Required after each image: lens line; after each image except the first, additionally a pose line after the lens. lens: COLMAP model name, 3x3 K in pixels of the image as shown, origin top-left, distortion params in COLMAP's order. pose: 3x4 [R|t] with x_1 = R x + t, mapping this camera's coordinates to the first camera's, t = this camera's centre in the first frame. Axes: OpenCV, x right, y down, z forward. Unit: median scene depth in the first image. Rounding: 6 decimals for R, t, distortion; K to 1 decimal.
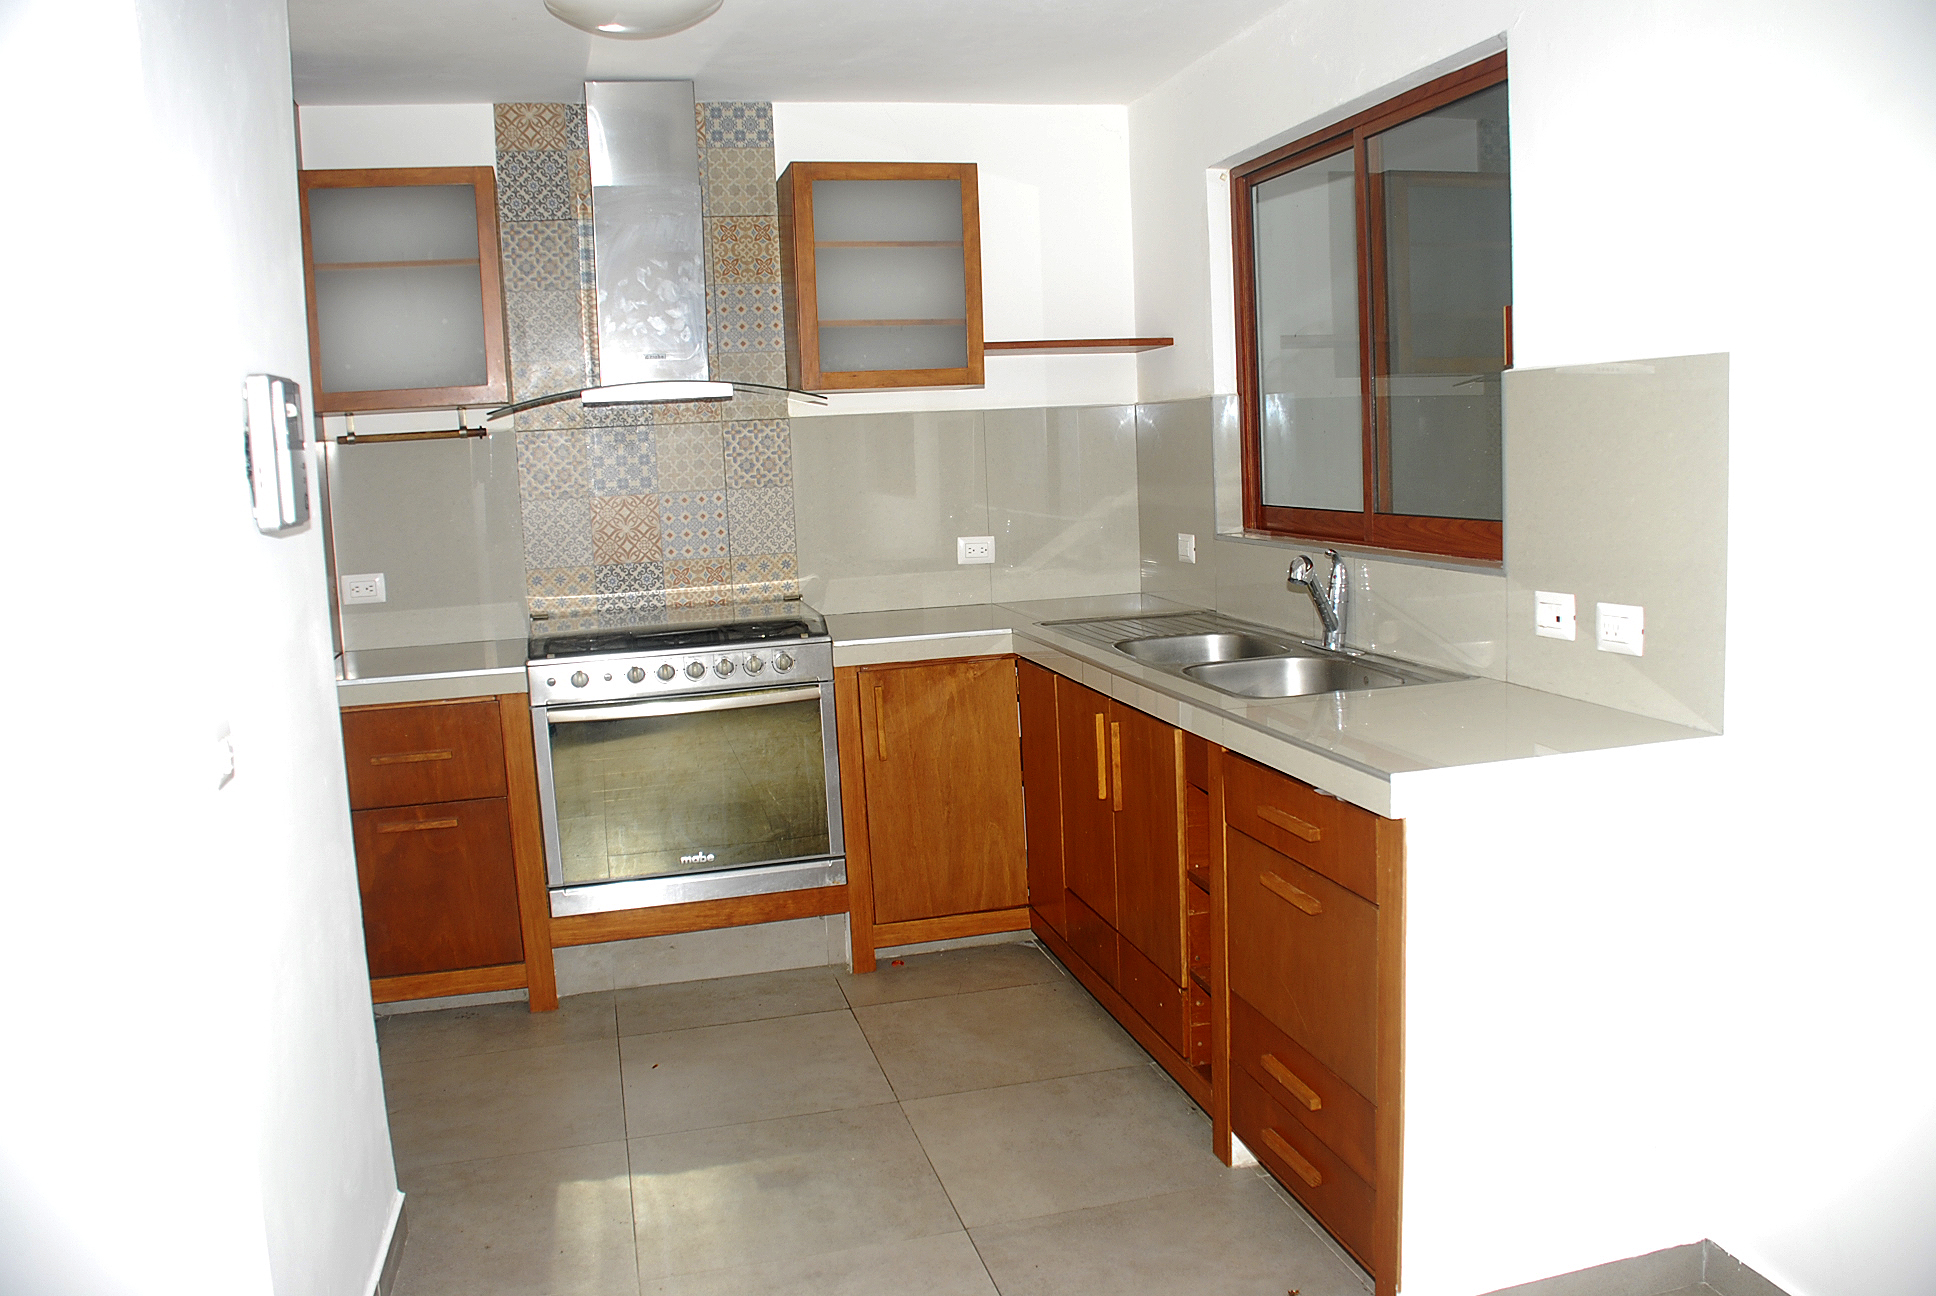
lens RADIAL K [[1498.2, 0, 967.5], [0, 1498.2, 641.5], [0, 0, 1]] dist [-0.113624, 0.000897]
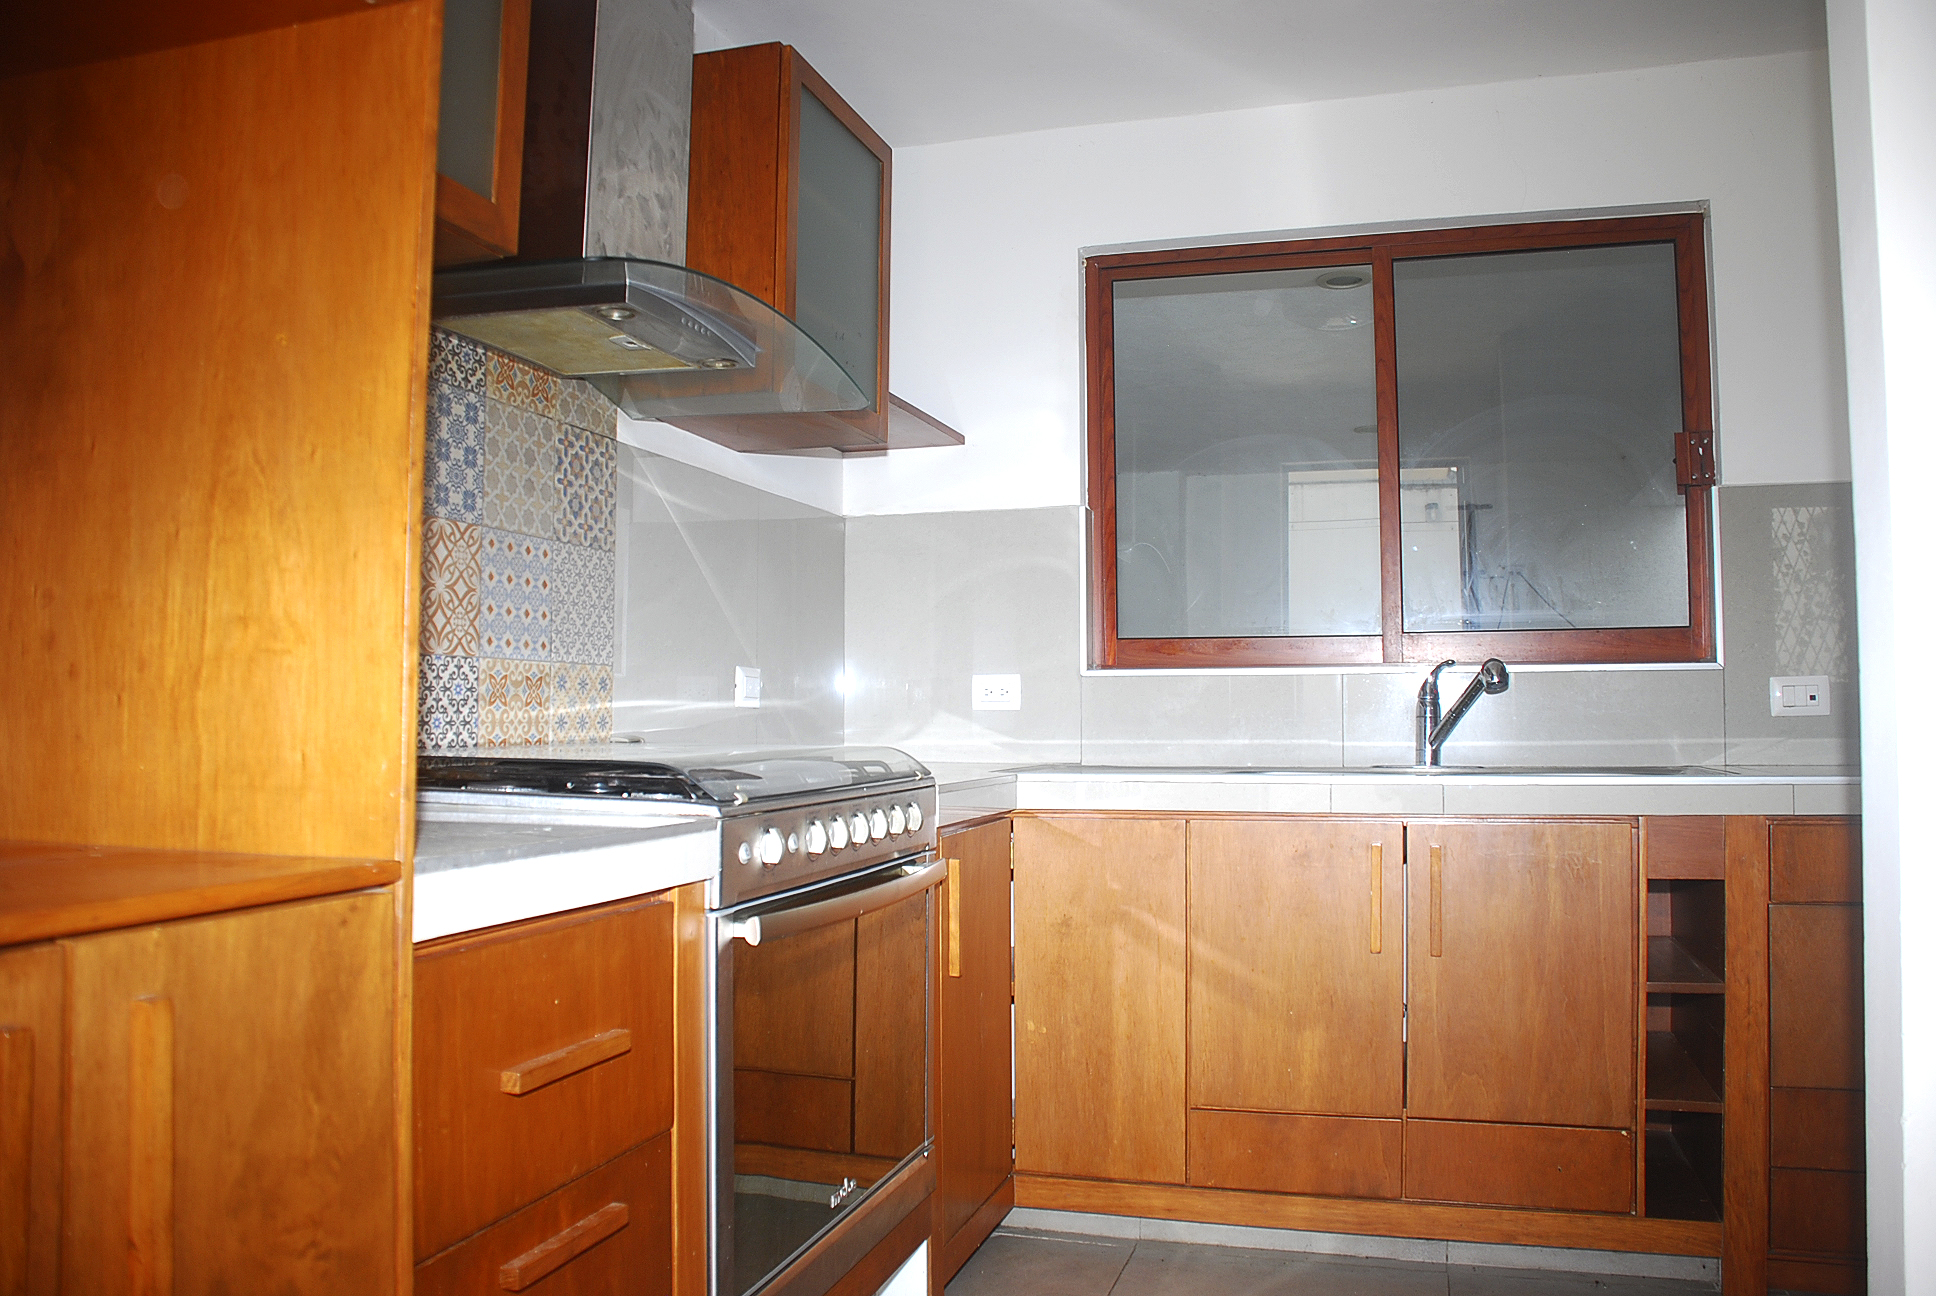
lens RADIAL K [[1498.2, 0, 970.6], [0, 1498.2, 652.4], [0, 0, 1]] dist [-0.113624, 0.000897]
pose [[0.524202, 0.080480, 0.847782, -0.545717], [0.089740, 0.984761, -0.148971, 0.035419], [-0.846852, 0.154171, 0.508992, 0.594297]]
